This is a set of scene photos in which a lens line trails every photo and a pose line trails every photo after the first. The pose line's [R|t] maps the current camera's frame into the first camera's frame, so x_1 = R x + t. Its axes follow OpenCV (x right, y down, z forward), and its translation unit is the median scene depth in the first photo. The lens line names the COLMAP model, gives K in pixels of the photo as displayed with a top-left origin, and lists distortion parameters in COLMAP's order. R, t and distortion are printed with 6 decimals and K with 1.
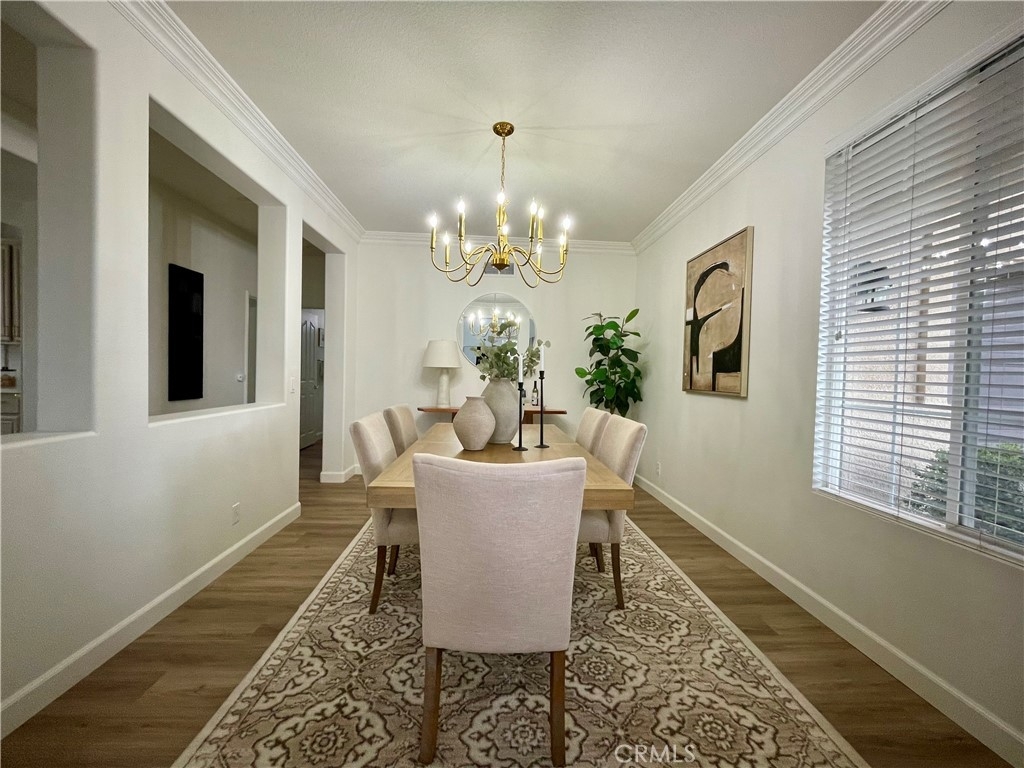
lens RADIAL K [[414.7, 0, 512.0], [0, 414.7, 384.0], [0, 0, 1]] dist [-0.000992, -0.000077]
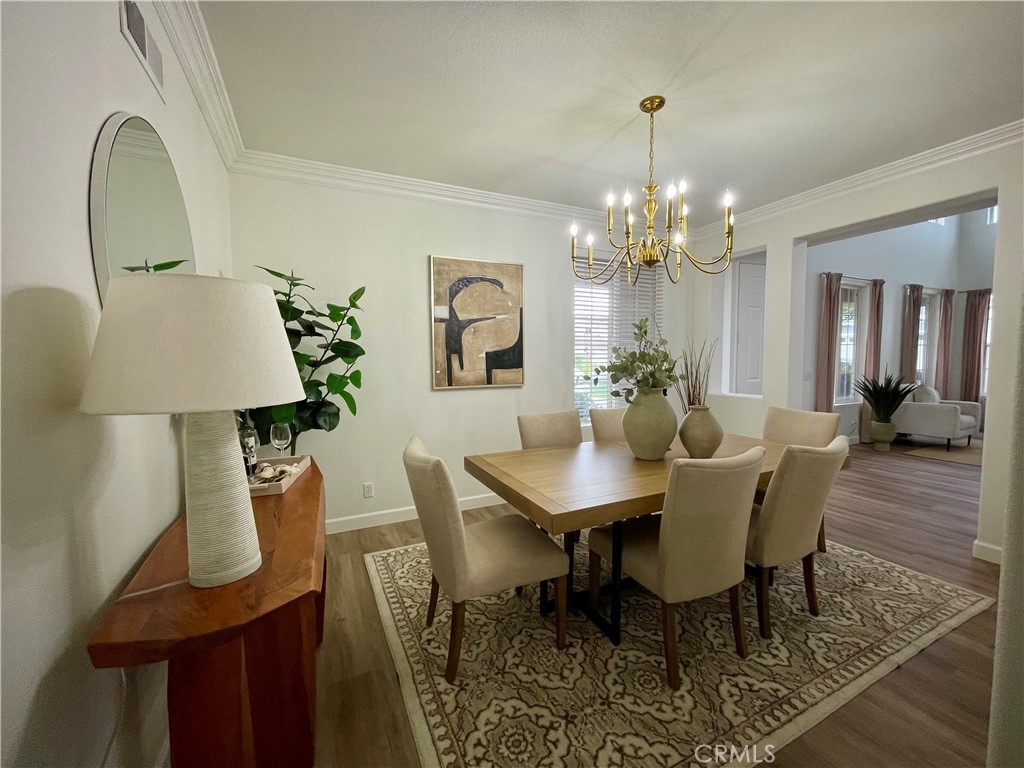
lens RADIAL K [[414.7, 0, 512.0], [0, 414.7, 384.0], [0, 0, 1]] dist [-0.000992, -0.000077]
pose [[-0.376800, -0.085802, 0.922312, -0.718974], [0.019620, 0.994738, 0.100556, -0.115706], [-0.926087, 0.055985, -0.373133, 1.537679]]
